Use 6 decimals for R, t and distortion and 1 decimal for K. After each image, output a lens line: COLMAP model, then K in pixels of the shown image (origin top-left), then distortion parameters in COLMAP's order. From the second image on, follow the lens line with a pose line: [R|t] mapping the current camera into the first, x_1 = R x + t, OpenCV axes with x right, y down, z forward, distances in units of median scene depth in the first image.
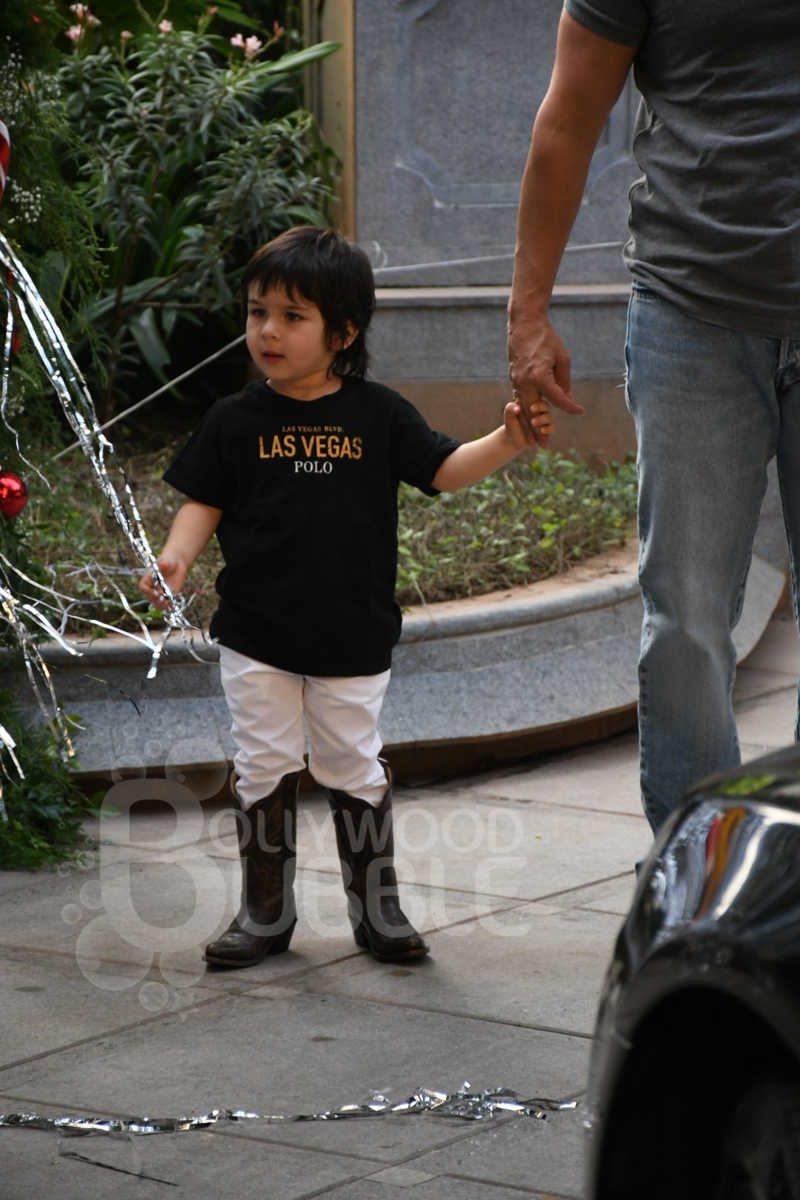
lens RADIAL K [[5387.9, 0, 394.6], [0, 5387.9, 605.1], [0, 0, 1]] dist [2.218488, 0.000000]
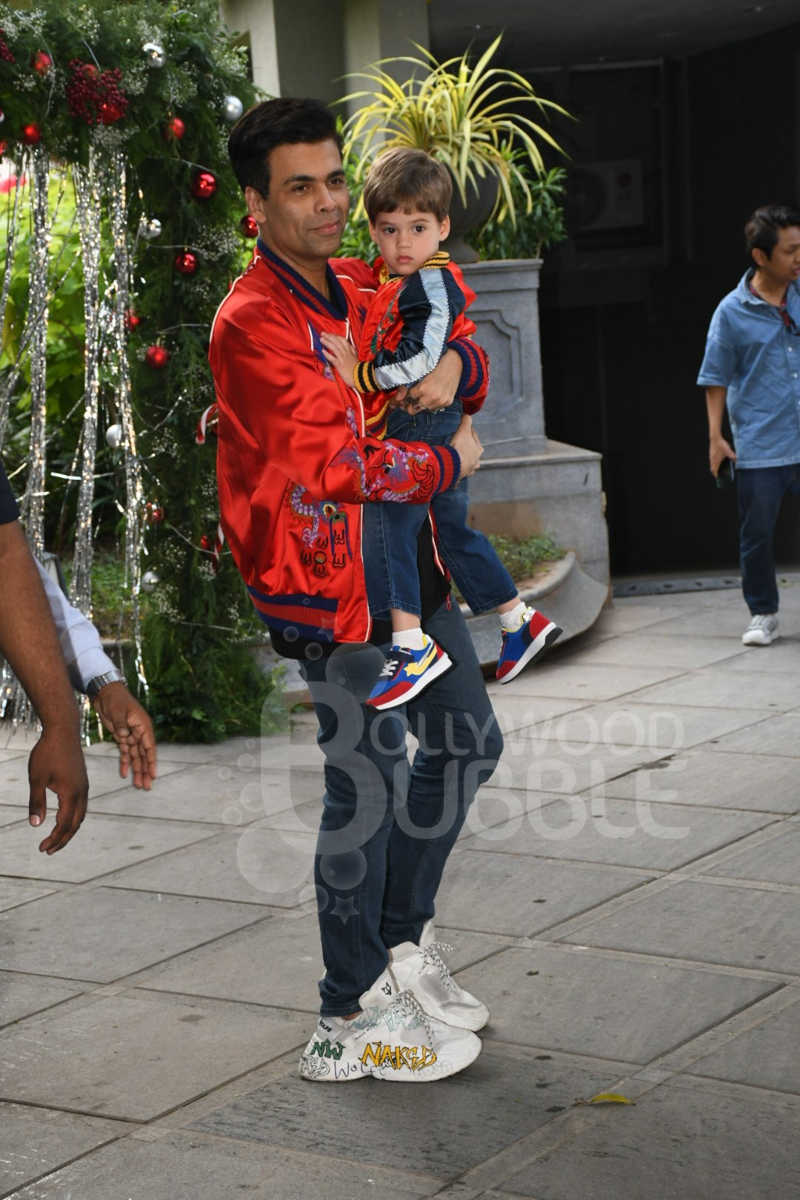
lens RADIAL K [[2720.1, 0, 406.2], [0, 2720.1, 603.5], [0, 0, 1]] dist [0.655539, 0.000000]
pose [[0.998142, -0.060751, -0.004592, -0.002882], [0.060667, 0.998019, -0.016662, 0.014010], [0.005595, 0.016352, 0.999851, -0.074279]]
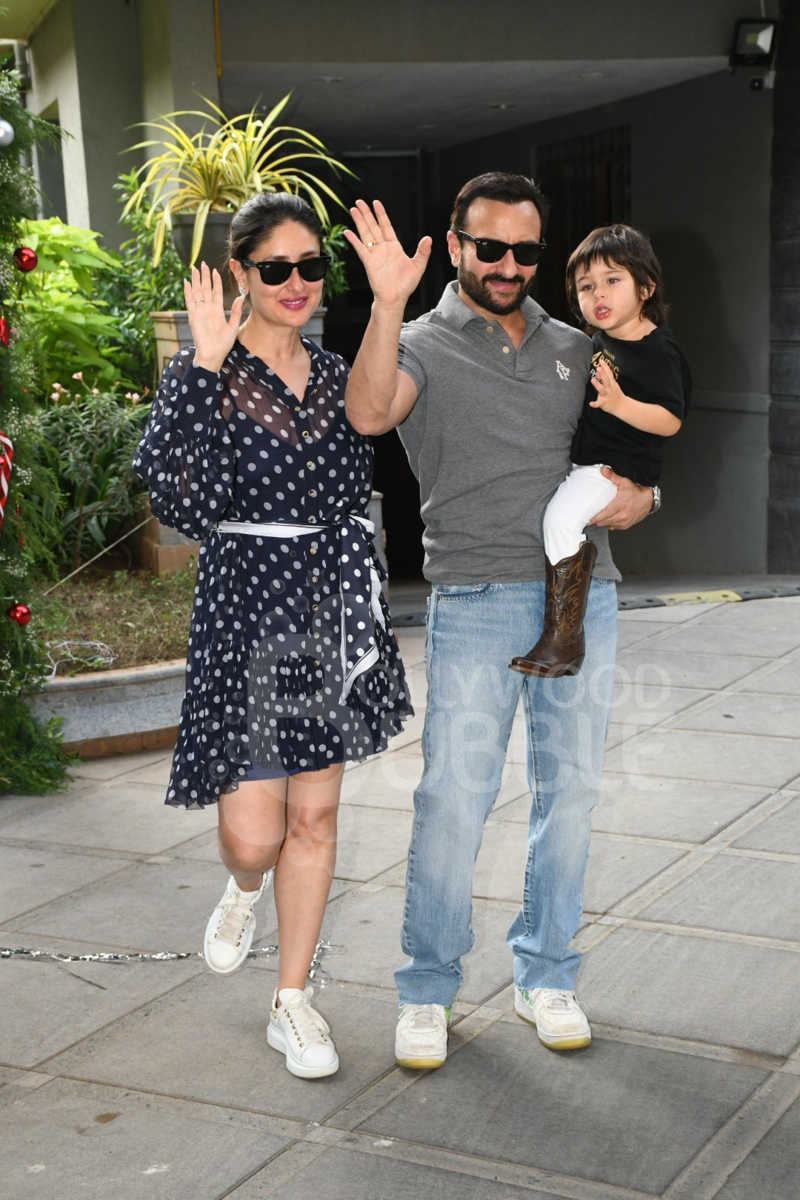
lens RADIAL K [[1928.1, 0, 398.0], [0, 1928.1, 600.0], [0, 0, 1]] dist [0.288721, 0.000000]
pose [[0.994617, -0.052050, 0.089594, 0.004922], [0.051547, 0.998639, 0.007924, -0.020716], [-0.089885, -0.003263, 0.995947, 0.209511]]
